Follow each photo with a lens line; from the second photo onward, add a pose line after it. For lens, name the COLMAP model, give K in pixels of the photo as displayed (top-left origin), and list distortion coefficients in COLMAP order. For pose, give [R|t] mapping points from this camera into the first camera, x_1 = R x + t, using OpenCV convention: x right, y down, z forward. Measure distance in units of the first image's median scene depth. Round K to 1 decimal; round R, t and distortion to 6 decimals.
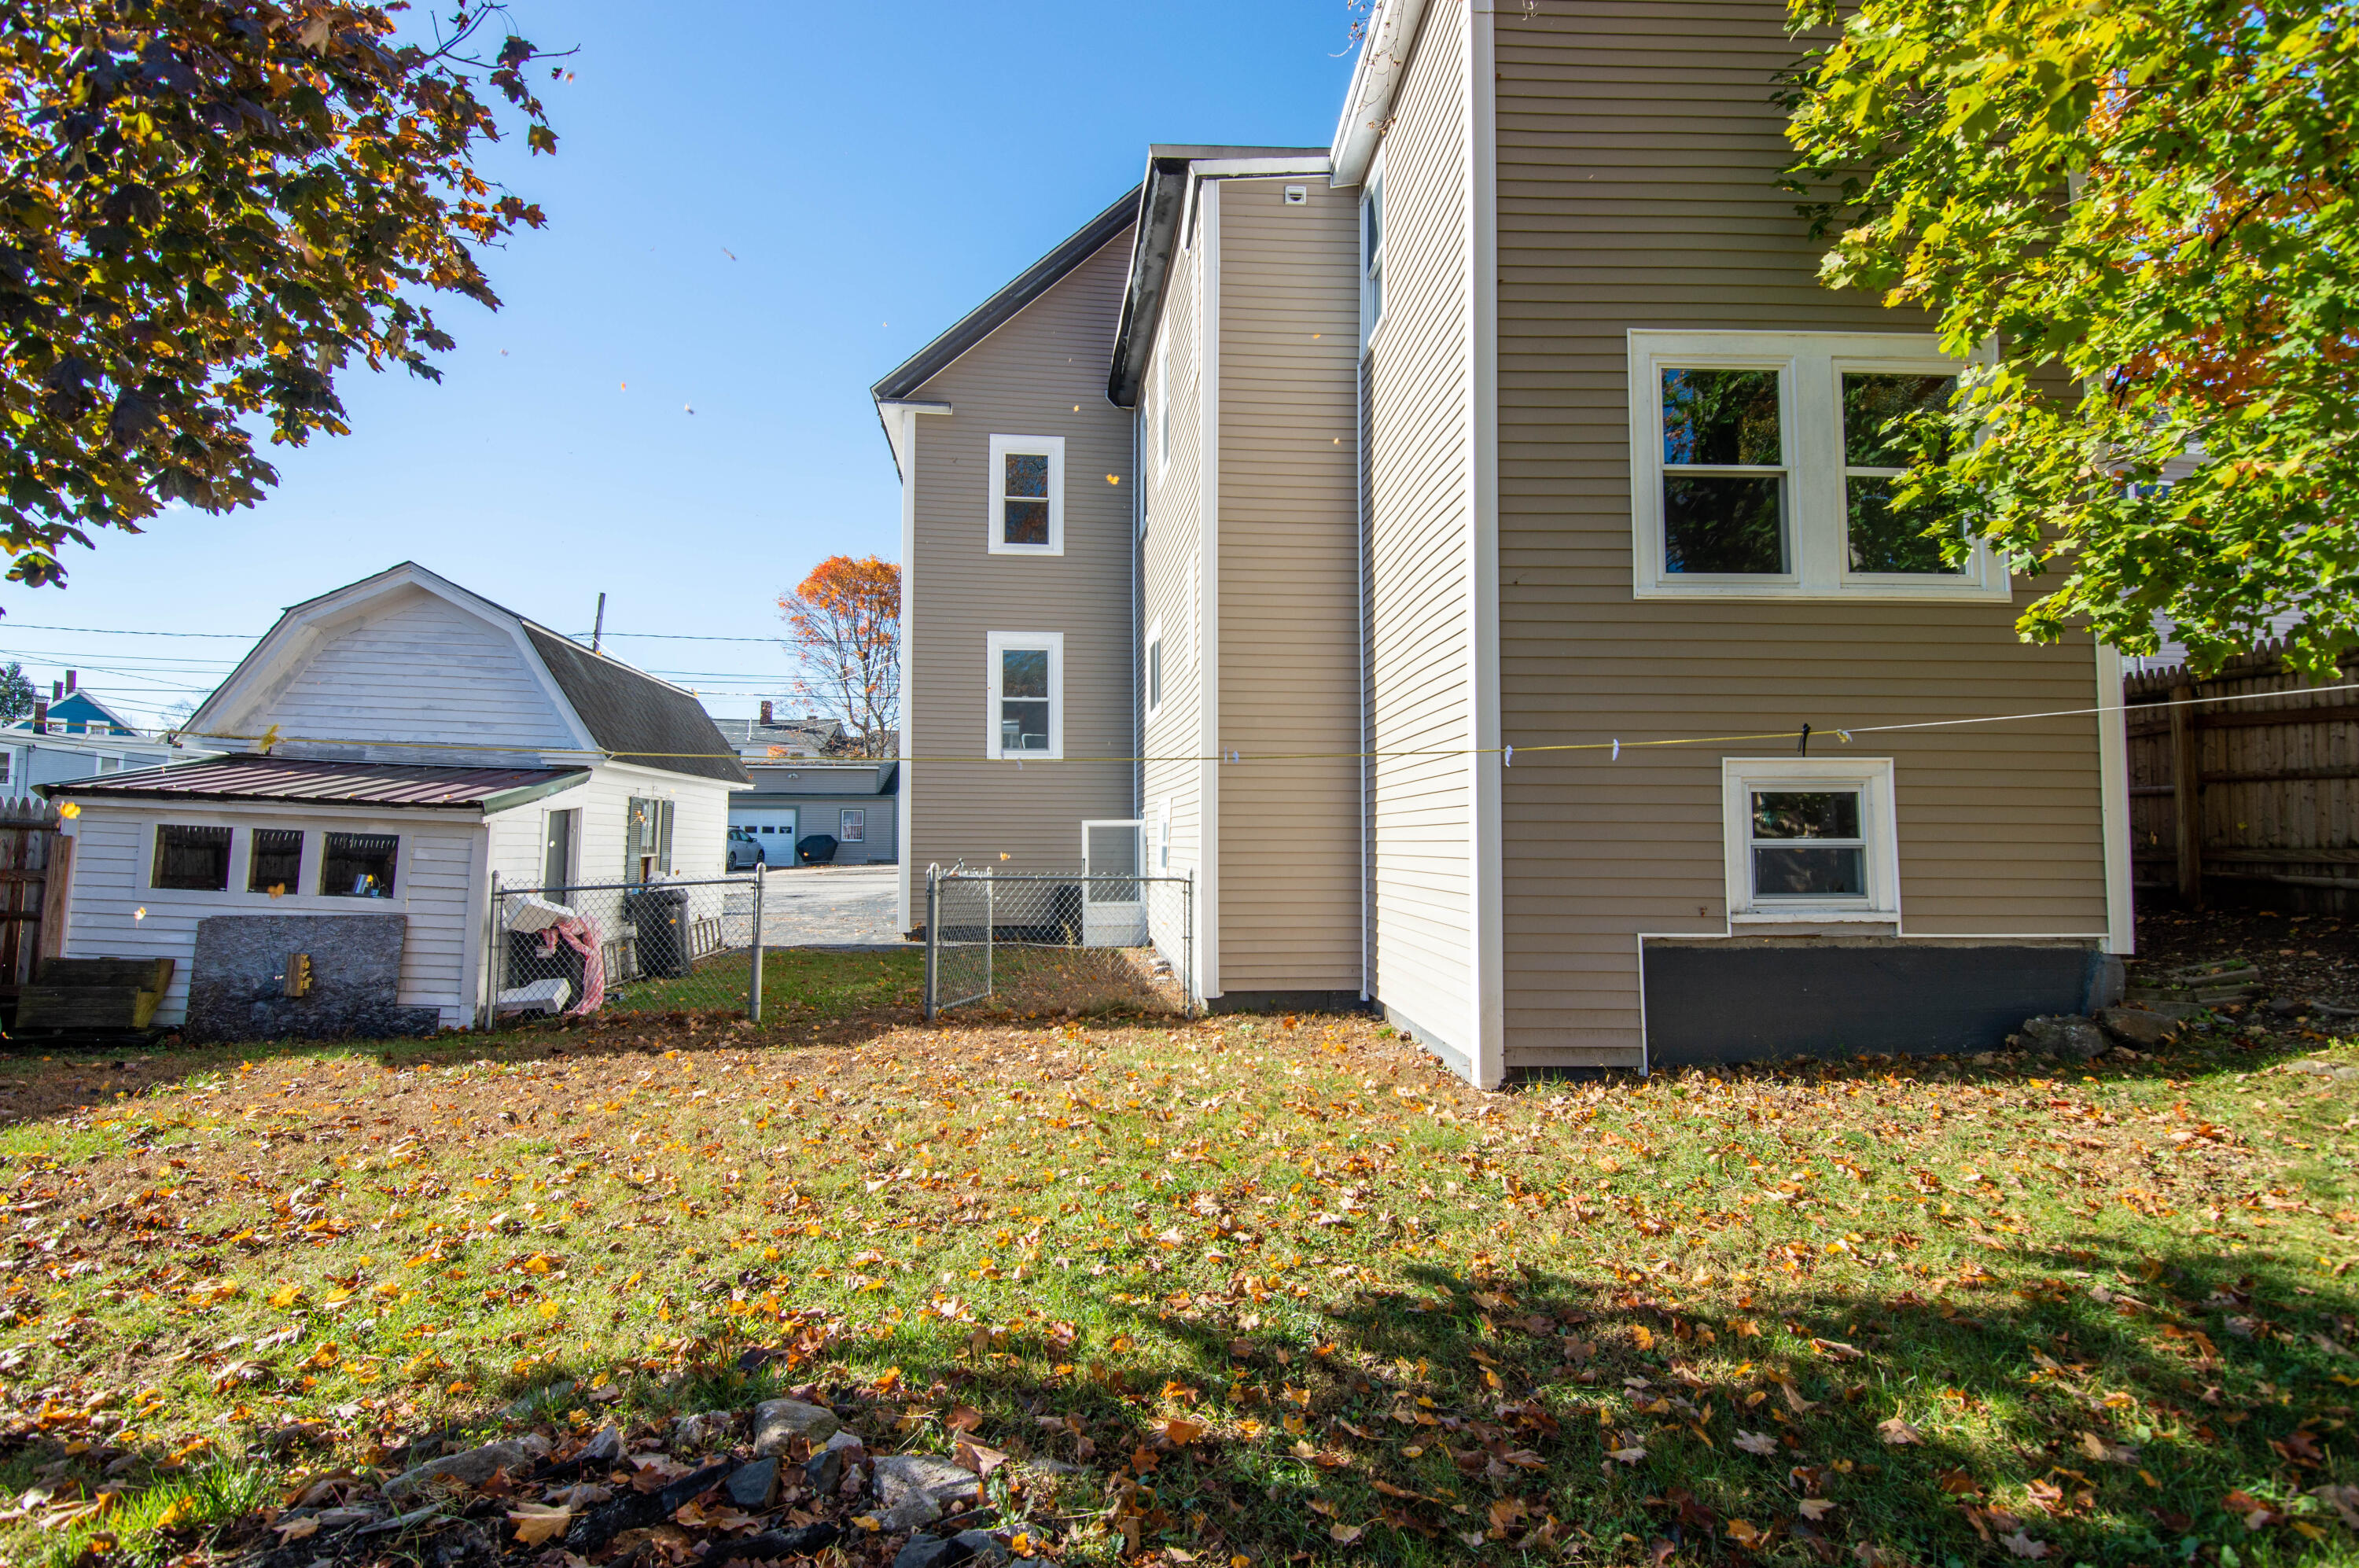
lens RADIAL K [[1193.4, 0, 1175.4], [0, 1193.4, 776.8], [0, 0, 1]] dist [-0.001460, -0.000423]
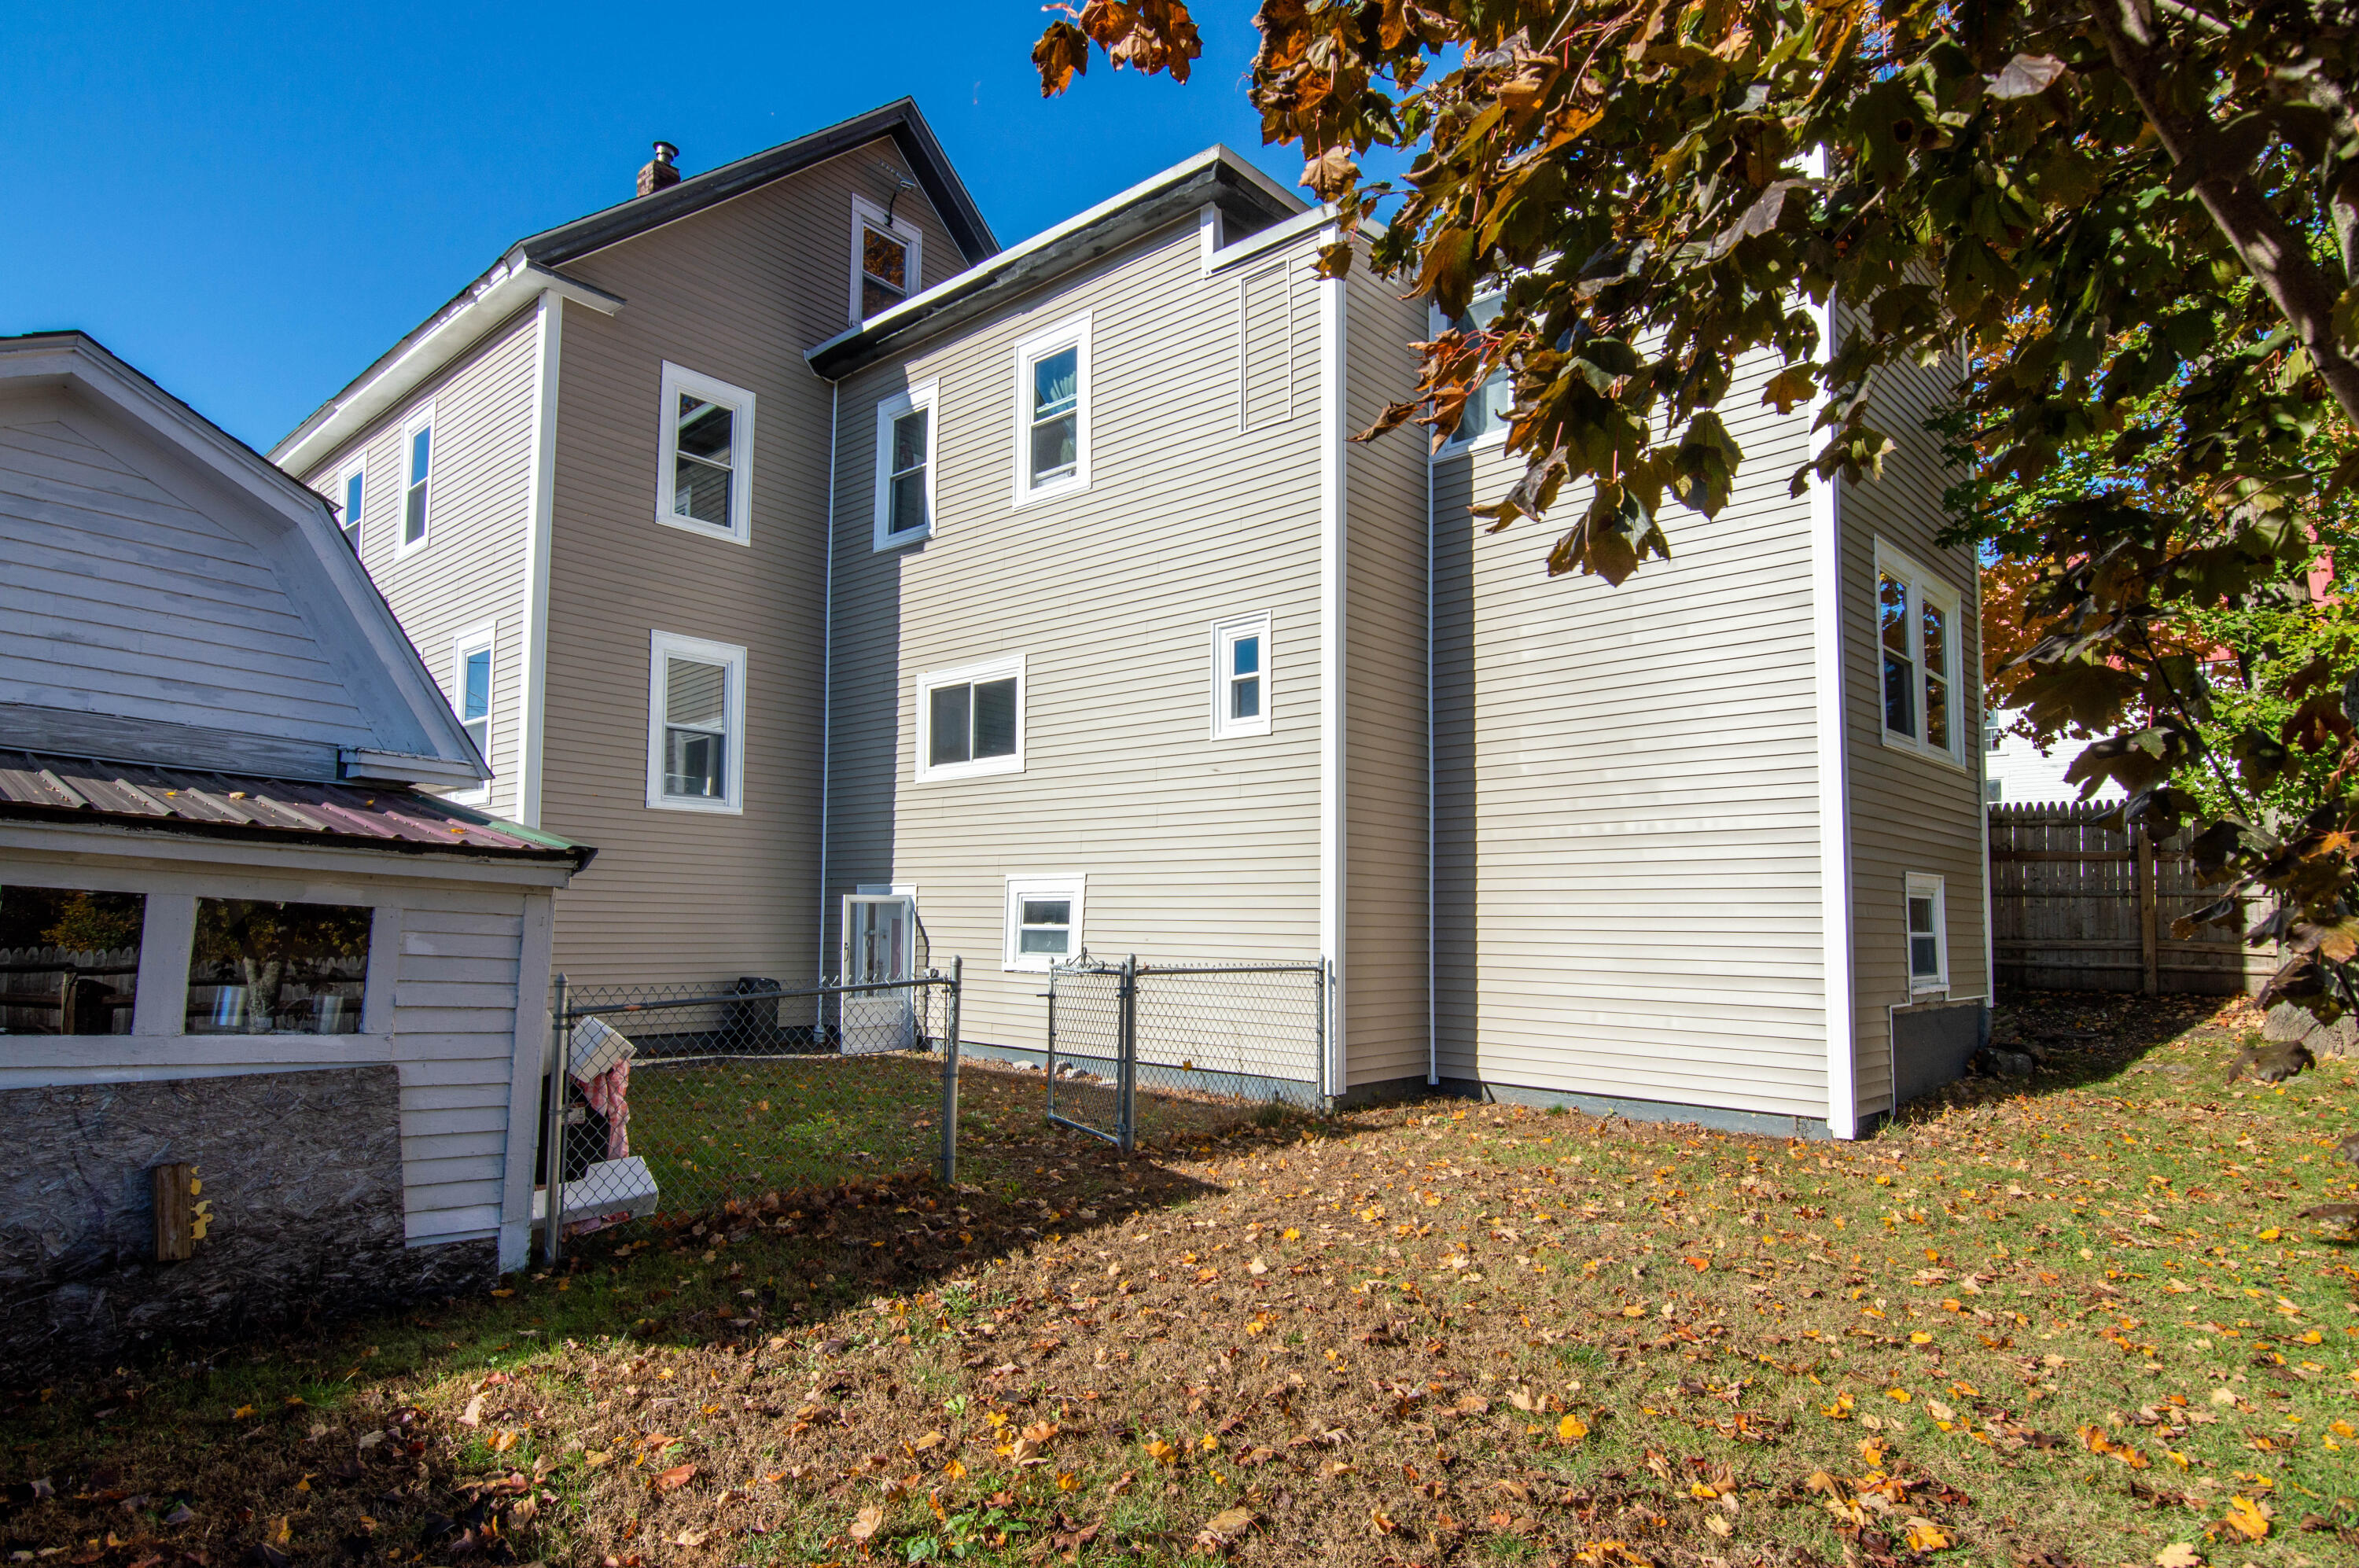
lens RADIAL K [[1256.8, 0, 1177.2], [0, 1256.8, 867.4], [0, 0, 1]] dist [-0.003706, -0.002334]
pose [[0.724390, 0.039004, 0.688286, -0.647971], [-0.048744, 0.998797, -0.005299, 0.015657], [-0.687665, -0.029711, 0.725420, 0.322834]]
